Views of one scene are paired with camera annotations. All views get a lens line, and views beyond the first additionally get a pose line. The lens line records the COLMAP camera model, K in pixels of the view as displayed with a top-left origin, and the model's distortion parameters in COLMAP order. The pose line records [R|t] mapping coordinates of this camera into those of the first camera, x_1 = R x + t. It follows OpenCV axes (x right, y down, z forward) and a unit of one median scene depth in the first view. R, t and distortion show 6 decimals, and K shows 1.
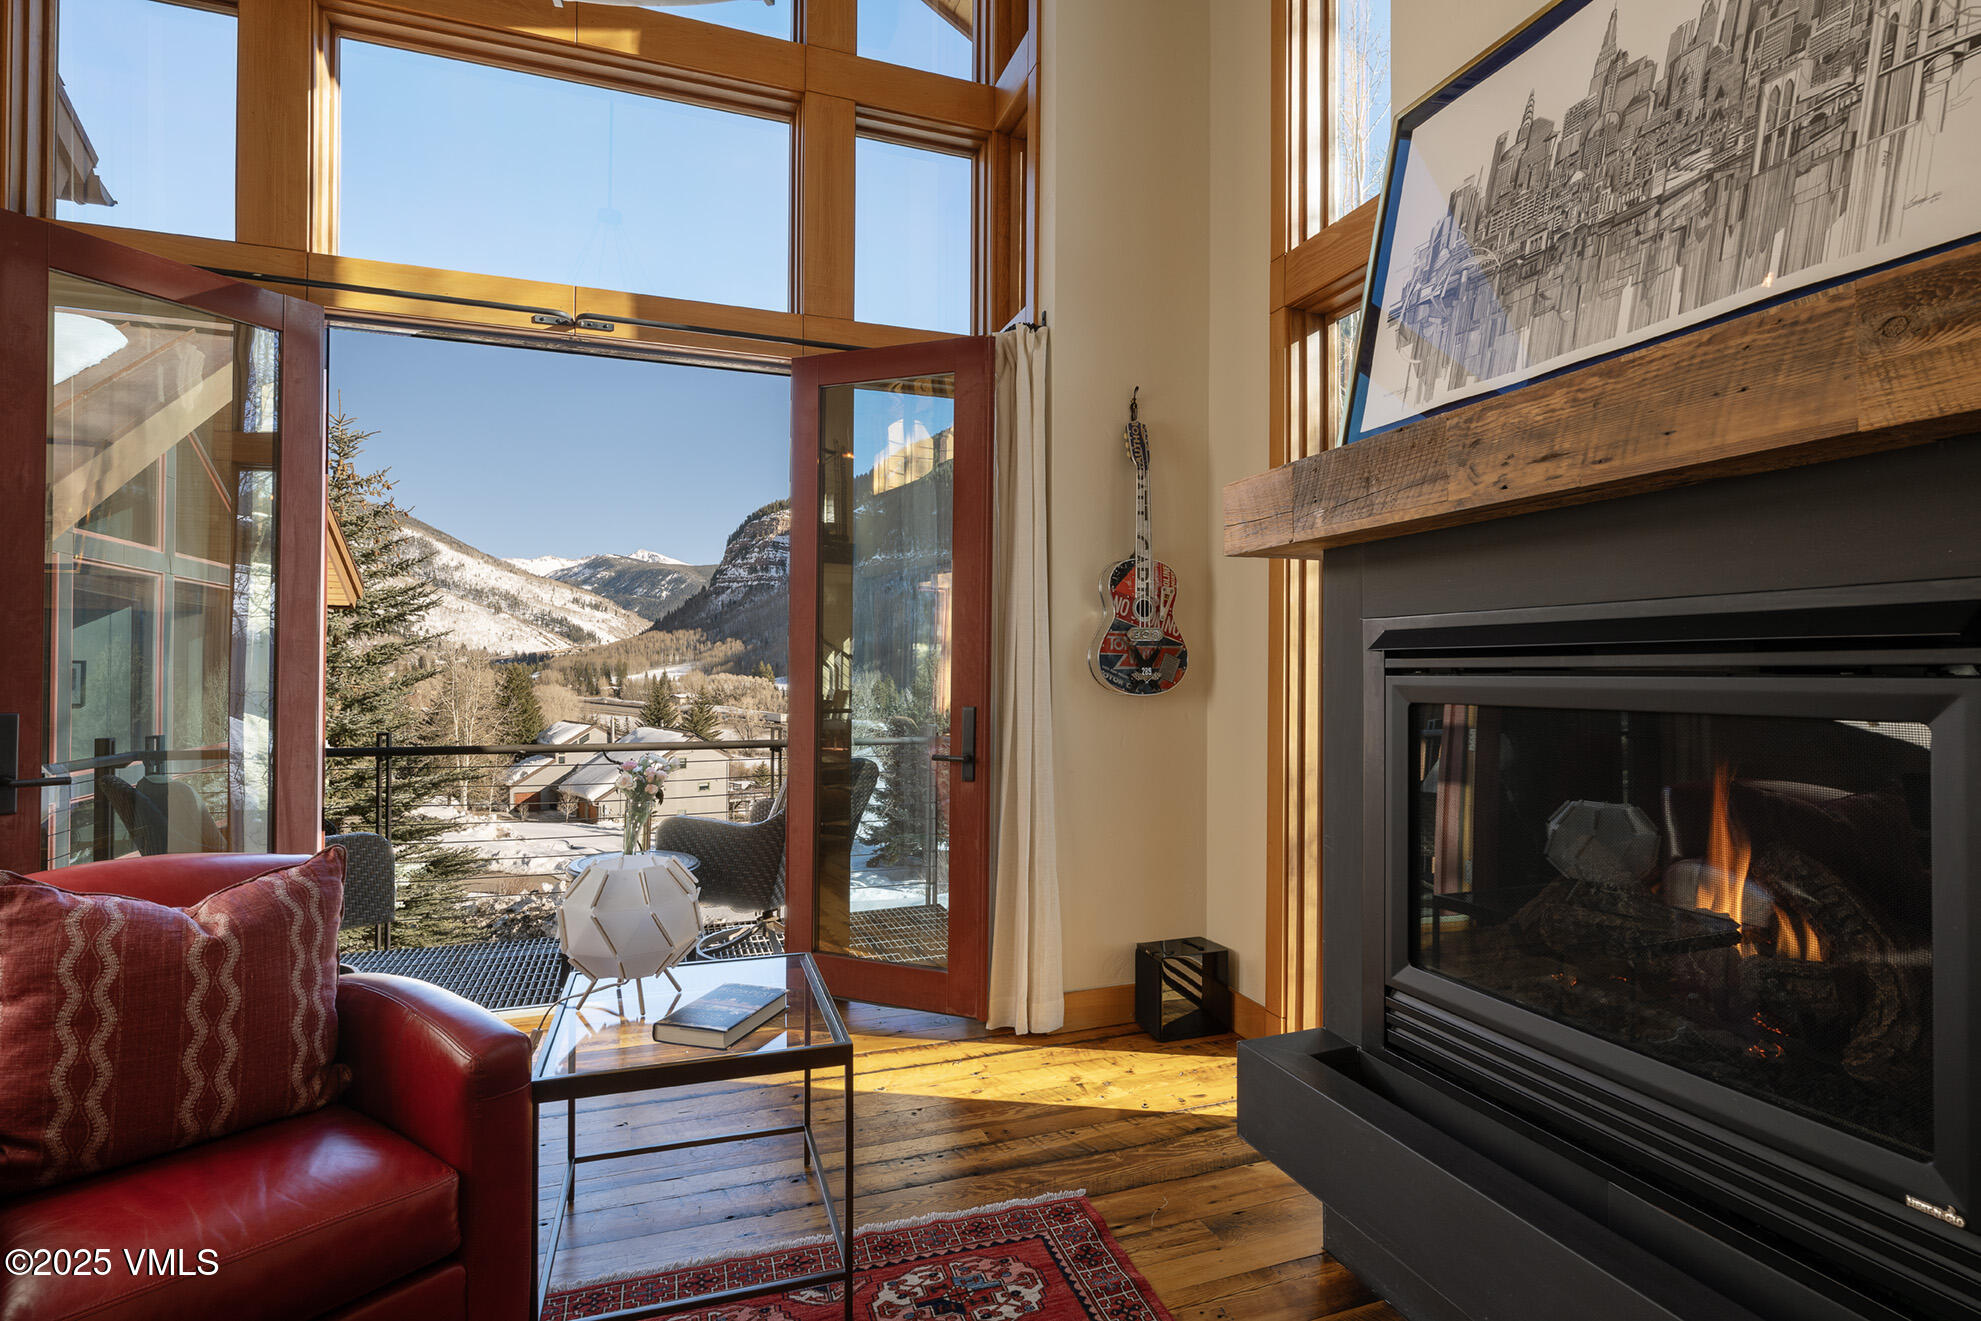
lens RADIAL K [[973.8, 0, 986.3], [0, 973.8, 653.0], [0, 0, 1]] dist [0.006568, 0.000472]
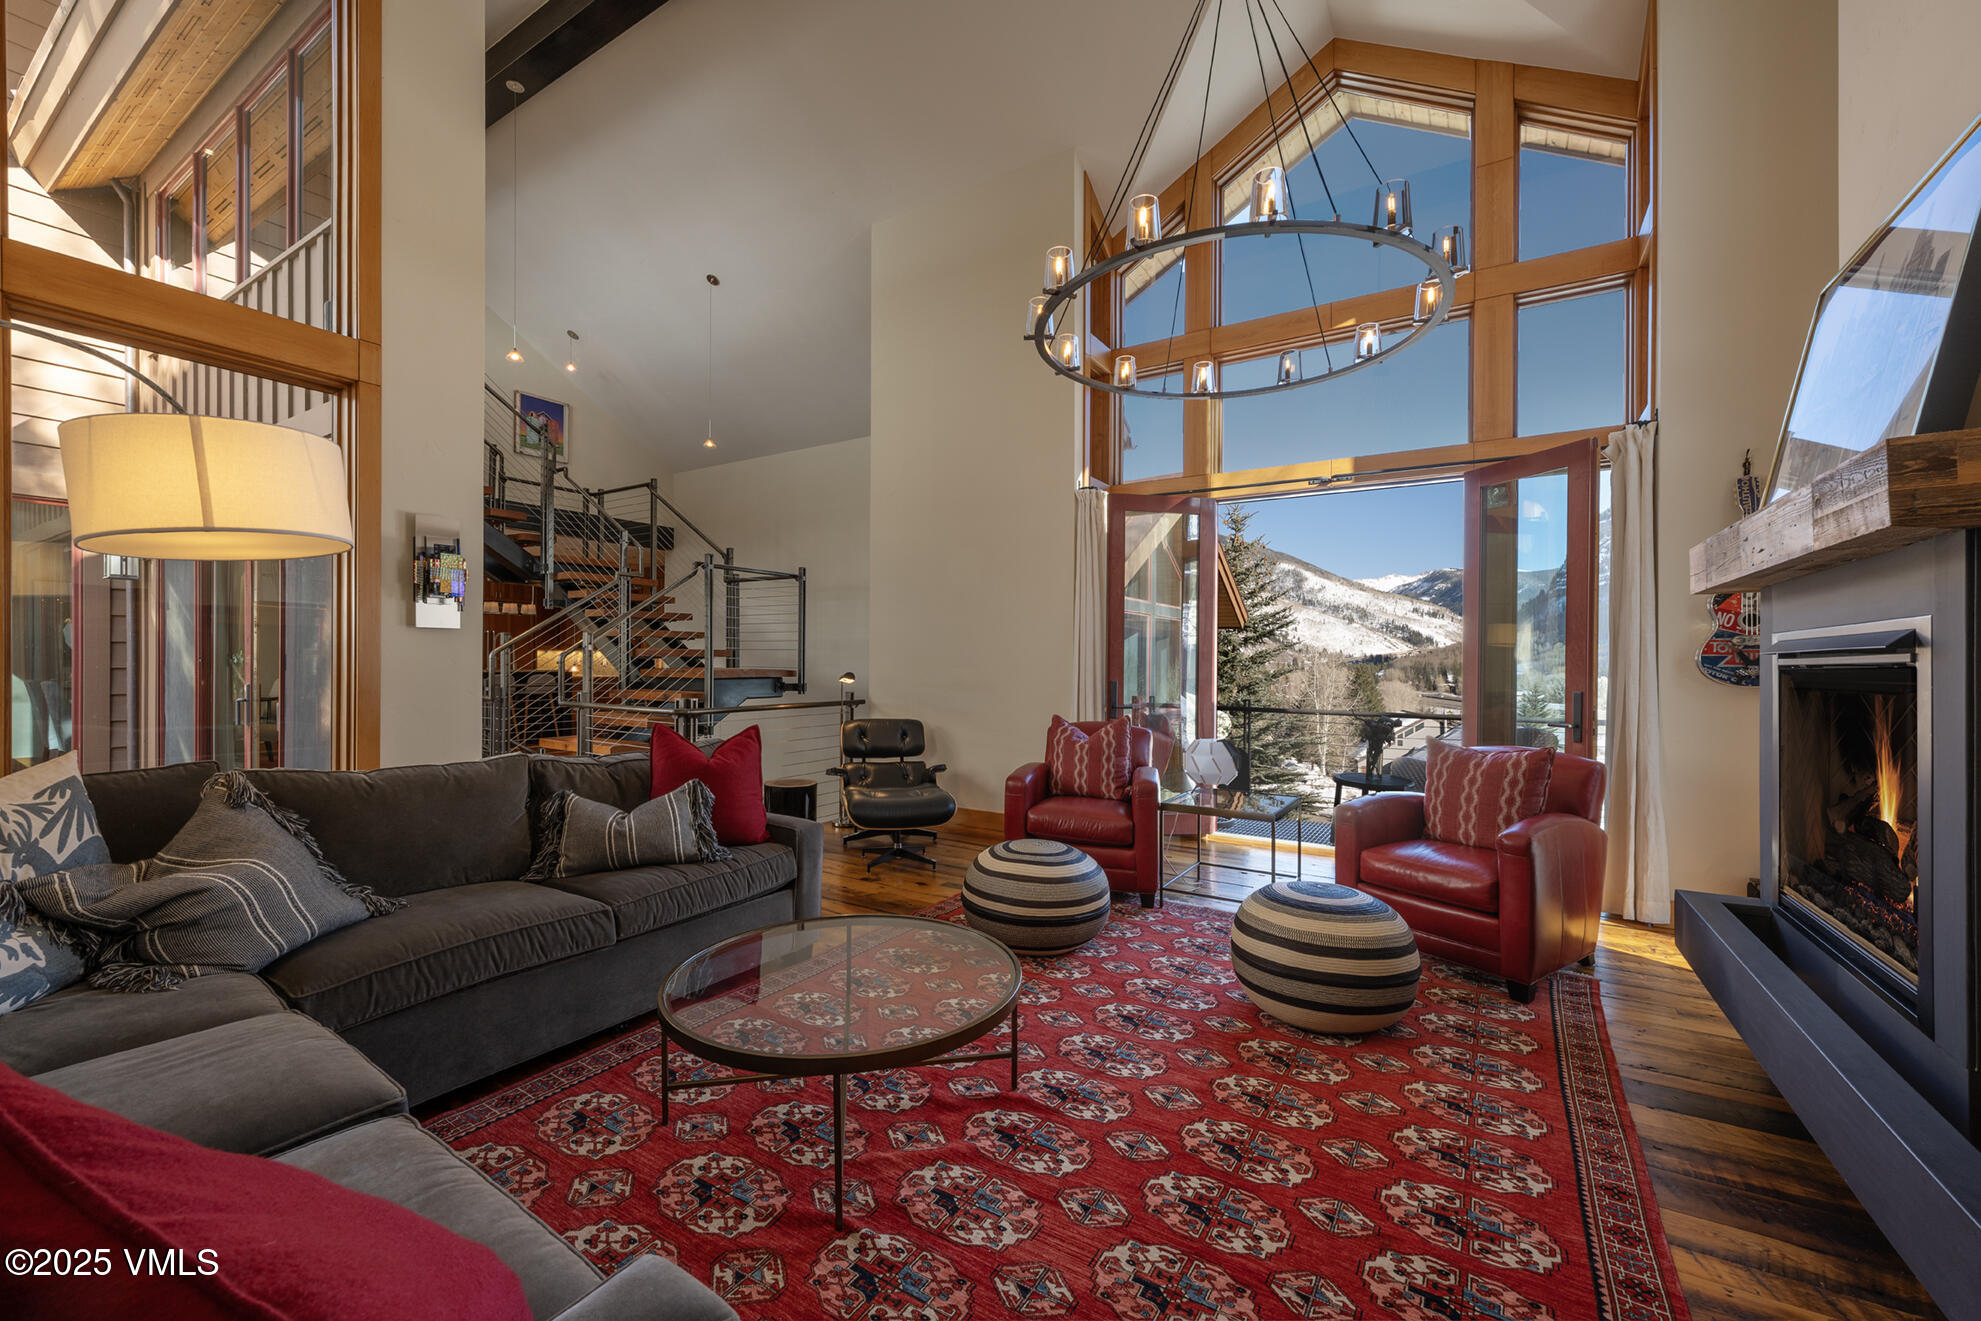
lens RADIAL K [[786.2, 0, 982.4], [0, 786.2, 673.8], [0, 0, 1]] dist [0.000237, -0.000122]
pose [[0.619221, 0.010940, -0.785140, 0.204318], [0.007779, 0.999768, 0.020066, -0.001828], [0.785178, -0.018533, 0.618993, -0.266481]]
